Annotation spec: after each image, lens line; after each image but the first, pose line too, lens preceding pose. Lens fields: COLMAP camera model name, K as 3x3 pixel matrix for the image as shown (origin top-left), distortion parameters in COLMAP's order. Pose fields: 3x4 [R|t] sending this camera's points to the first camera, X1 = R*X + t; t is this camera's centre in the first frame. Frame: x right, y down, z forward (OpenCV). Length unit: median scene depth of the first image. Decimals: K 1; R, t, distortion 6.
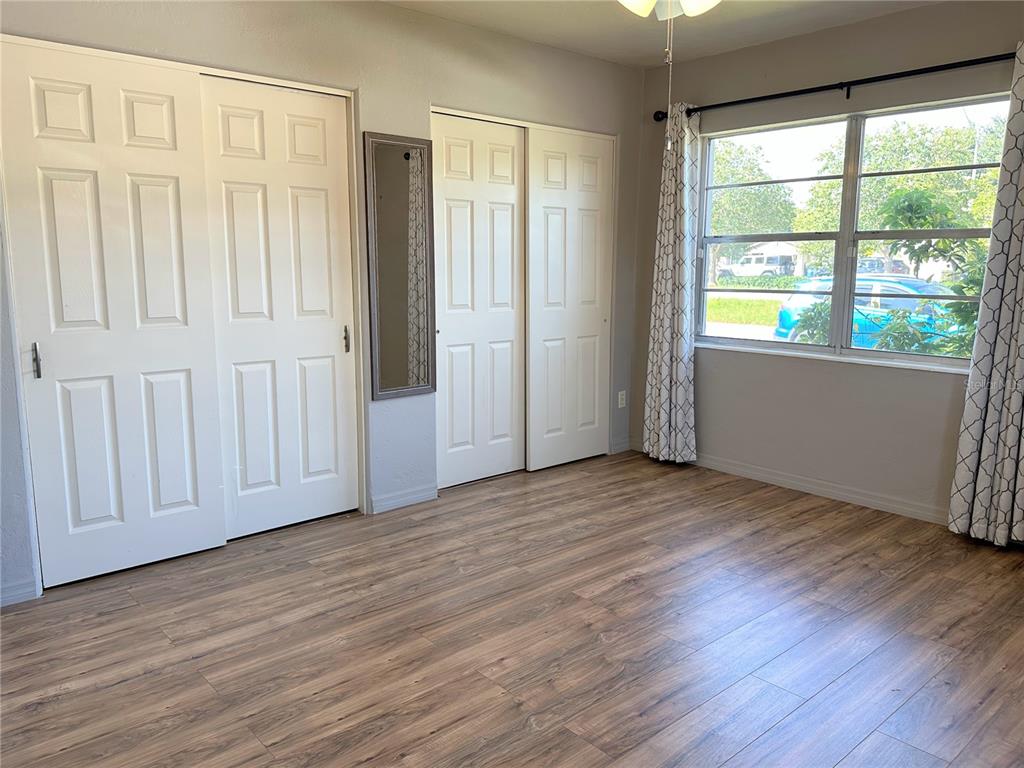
lens RADIAL K [[744.7, 0, 509.6], [0, 744.7, 377.8], [0, 0, 1]] dist [0.052193, -0.026387]
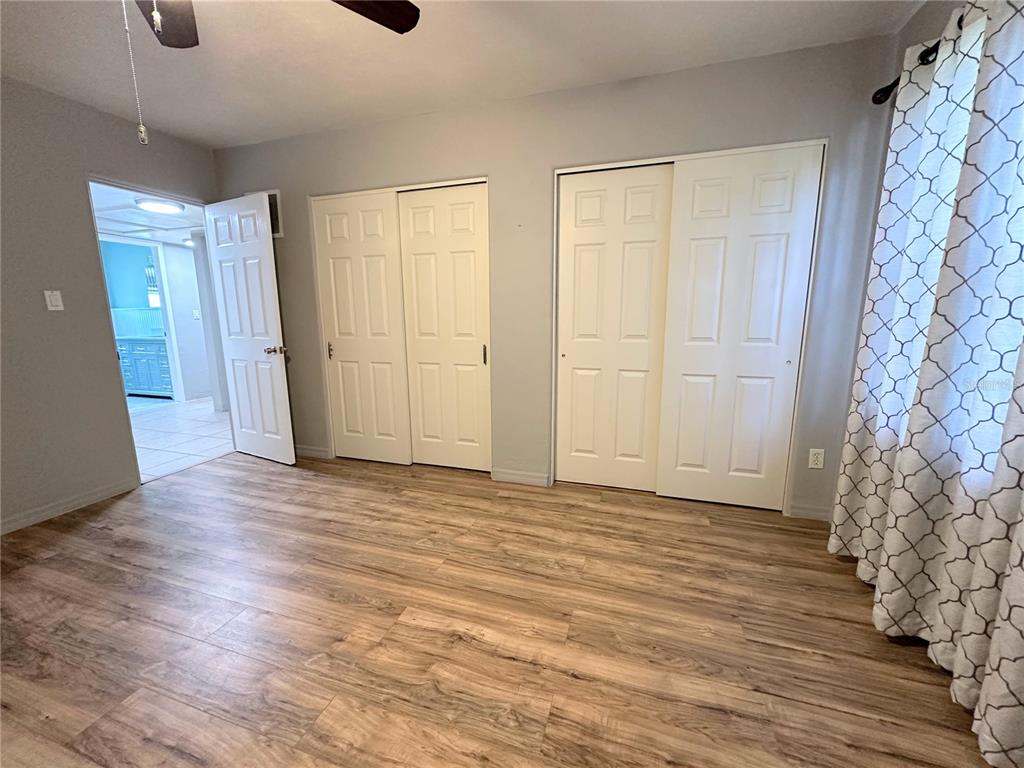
lens RADIAL K [[409.0, 0, 511.0], [0, 409.0, 381.6], [0, 0, 1]] dist [-0.003884, 0.000740]
pose [[0.520842, 0.143750, -0.841463, 0.500844], [-0.124285, 0.987986, 0.091852, -0.082839], [0.844557, 0.056741, 0.532450, 0.666770]]
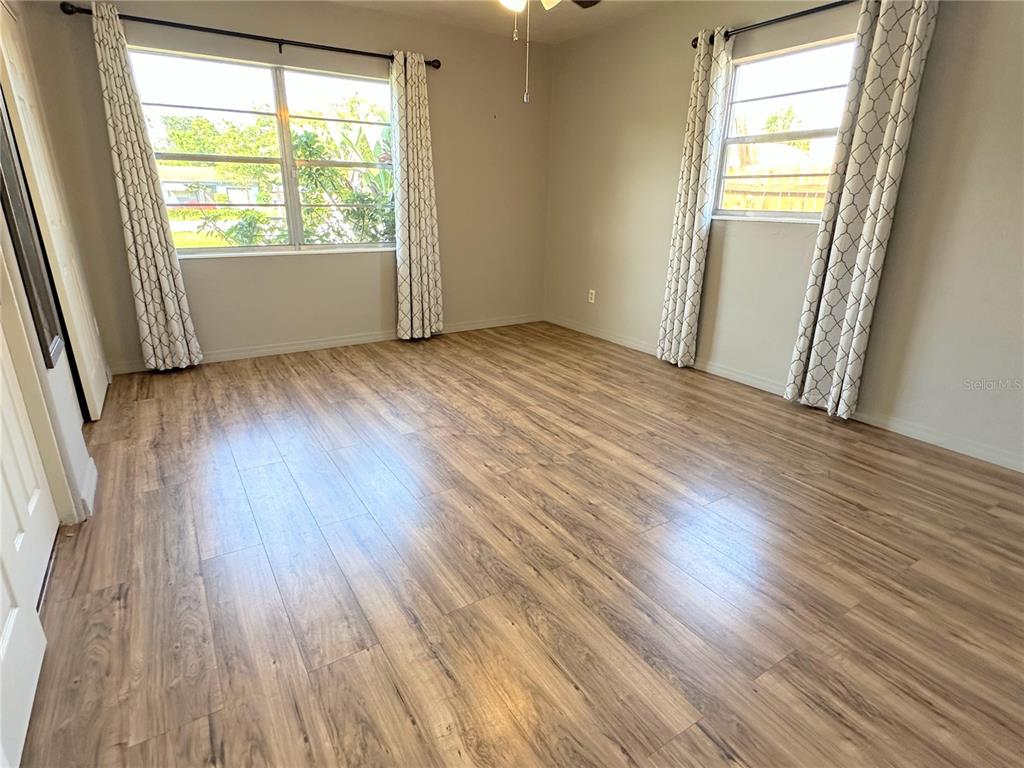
lens RADIAL K [[541.4, 0, 504.1], [0, 541.4, 386.4], [0, 0, 1]] dist [-0.003709, -0.001231]
pose [[0.156975, -0.321232, 0.933900, -0.635751], [0.140259, 0.943289, 0.300886, -0.049089], [-0.977592, 0.083757, 0.193128, 0.525674]]
